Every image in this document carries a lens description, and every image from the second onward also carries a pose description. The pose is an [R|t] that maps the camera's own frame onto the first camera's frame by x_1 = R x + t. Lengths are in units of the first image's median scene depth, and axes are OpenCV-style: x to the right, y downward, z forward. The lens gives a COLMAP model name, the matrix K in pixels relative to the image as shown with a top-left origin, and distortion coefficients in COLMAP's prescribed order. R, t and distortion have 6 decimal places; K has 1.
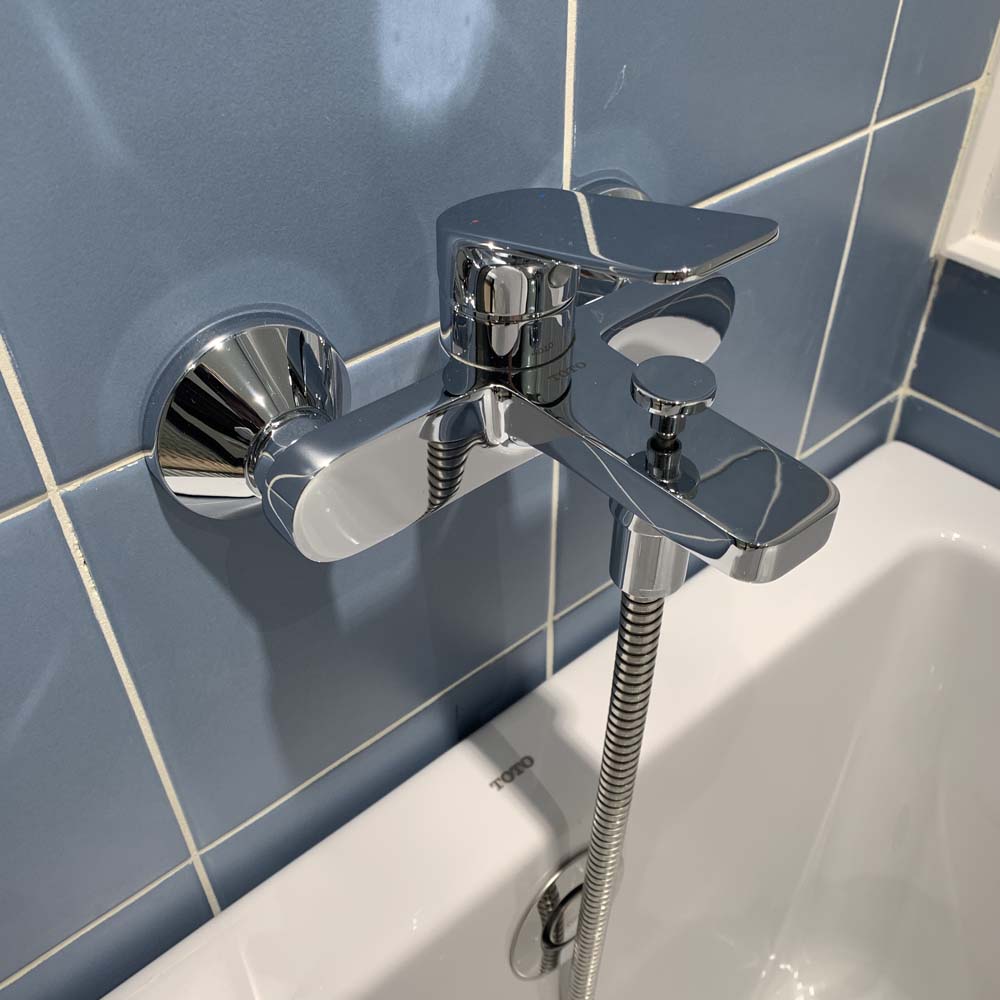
lens RADIAL K [[1056.4, 0, 497.0], [0, 1056.4, 518.0], [0, 0, 1]] dist [-0.045041, 0.000000]
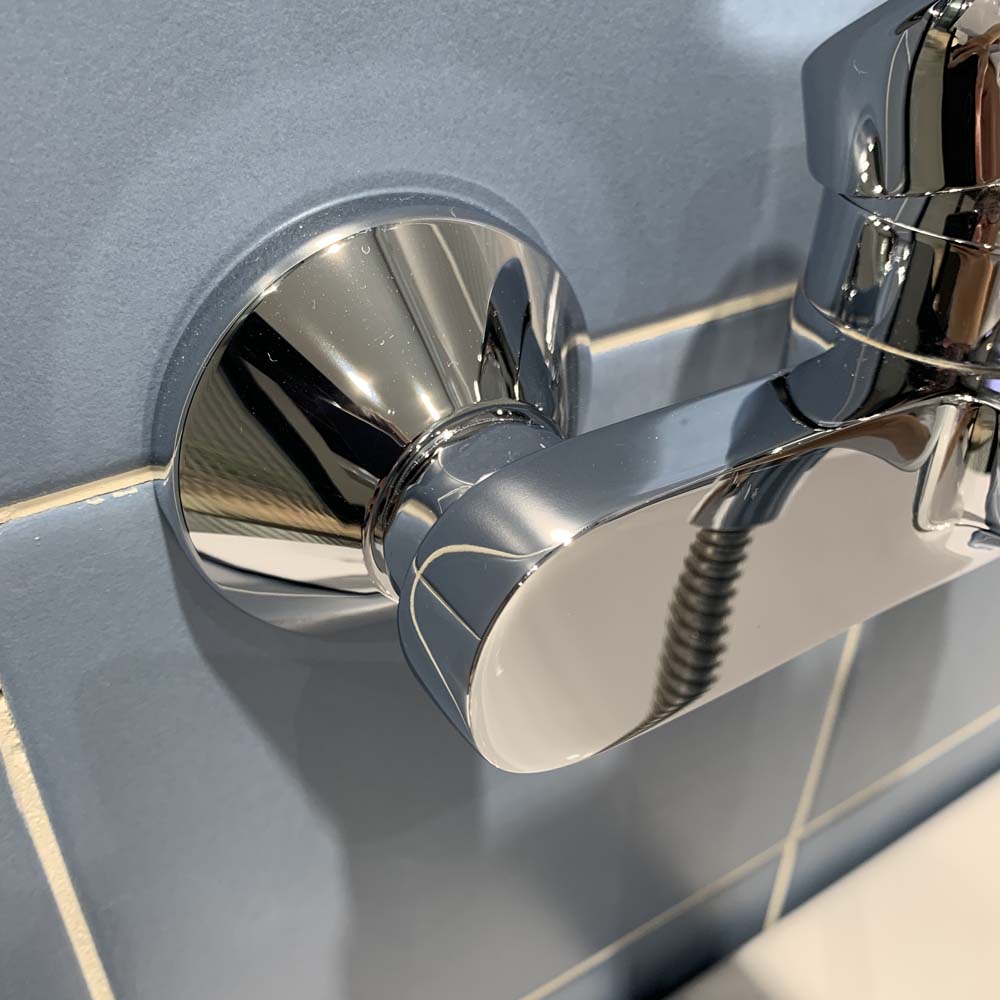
lens RADIAL K [[1056.4, 0, 495.4], [0, 1056.4, 501.7], [0, 0, 1]] dist [-0.045041, 0.000000]
pose [[0.991446, 0.101889, -0.081572, -0.135665], [-0.110953, 0.987077, -0.115623, -0.011559], [0.068737, 0.123685, 0.989938, 0.507128]]
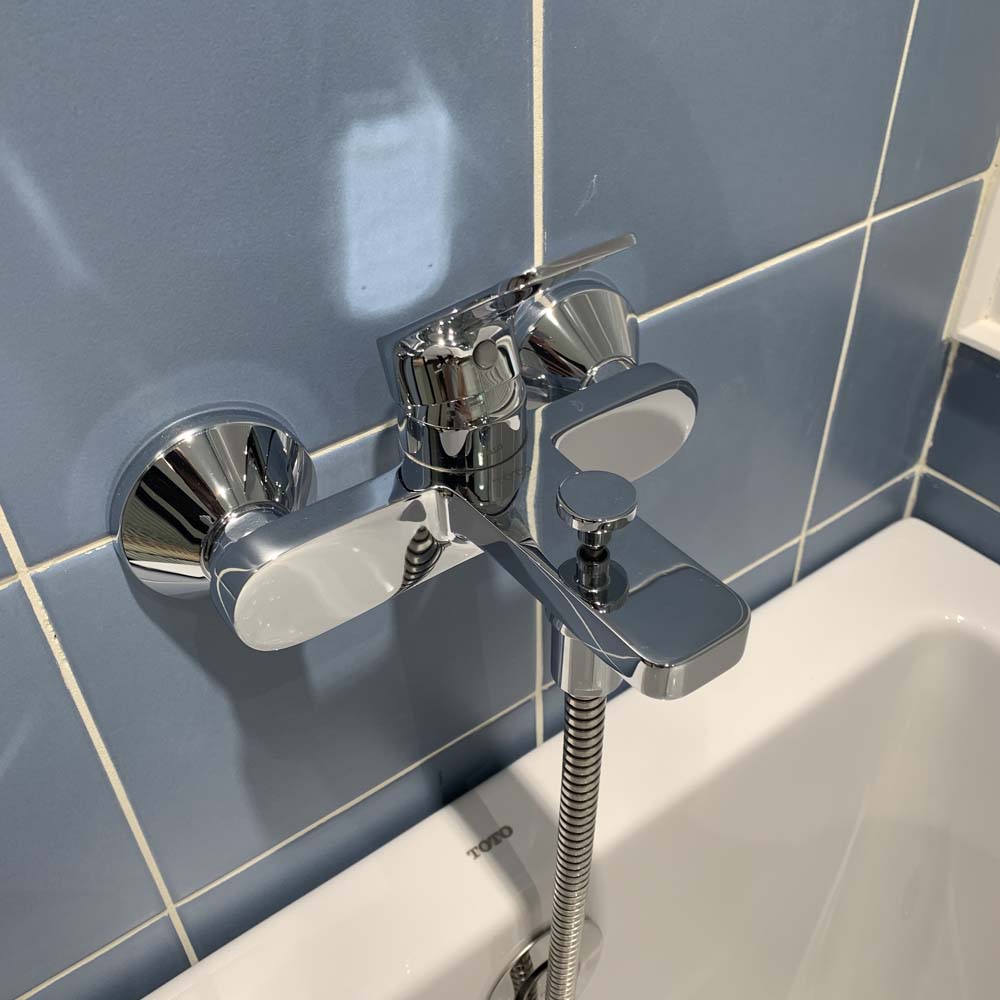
lens RADIAL K [[1056.4, 0, 507.0], [0, 1056.4, 499.4], [0, 0, 1]] dist [-0.045041, 0.000000]
pose [[0.997184, 0.038512, -0.064347, 0.118690], [-0.041216, 0.998299, -0.041237, -0.066554], [0.062650, 0.043773, 0.997075, -0.034944]]
